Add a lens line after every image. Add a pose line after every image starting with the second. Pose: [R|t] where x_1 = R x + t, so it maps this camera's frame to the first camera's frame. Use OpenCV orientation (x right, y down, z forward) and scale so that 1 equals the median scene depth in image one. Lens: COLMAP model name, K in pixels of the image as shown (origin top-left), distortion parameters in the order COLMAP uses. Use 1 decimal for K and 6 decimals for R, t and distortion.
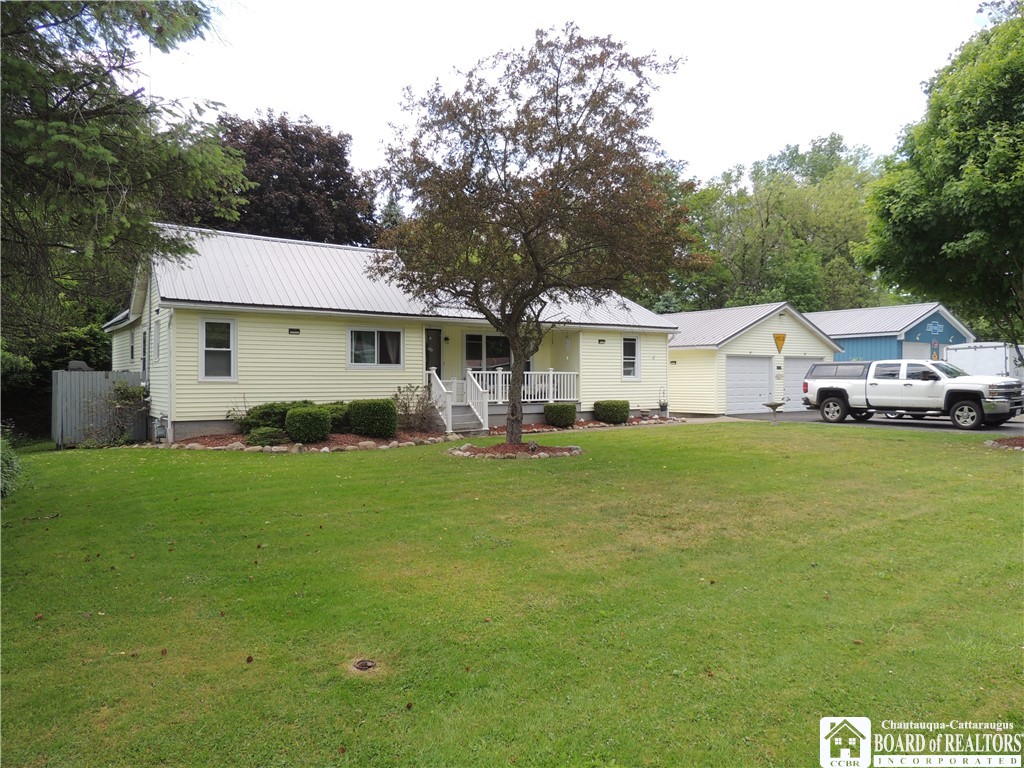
lens RADIAL K [[731.2, 0, 512.5], [0, 731.2, 383.6], [0, 0, 1]] dist [-0.018333, 0.001554]
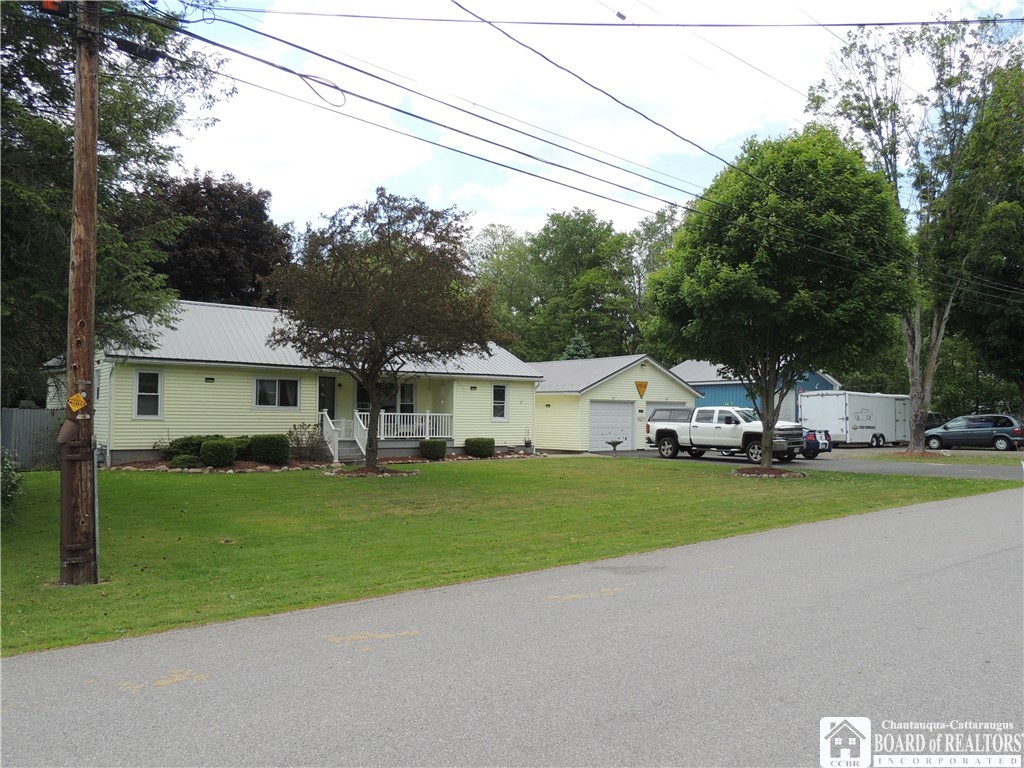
lens RADIAL K [[813.3, 0, 511.8], [0, 813.3, 381.0], [0, 0, 1]] dist [-0.013344, -0.001441]
pose [[0.998152, 0.013864, 0.059168, 0.131411], [-0.010958, 0.998731, -0.049156, -0.006235], [-0.059774, 0.048417, 0.997037, -0.406935]]
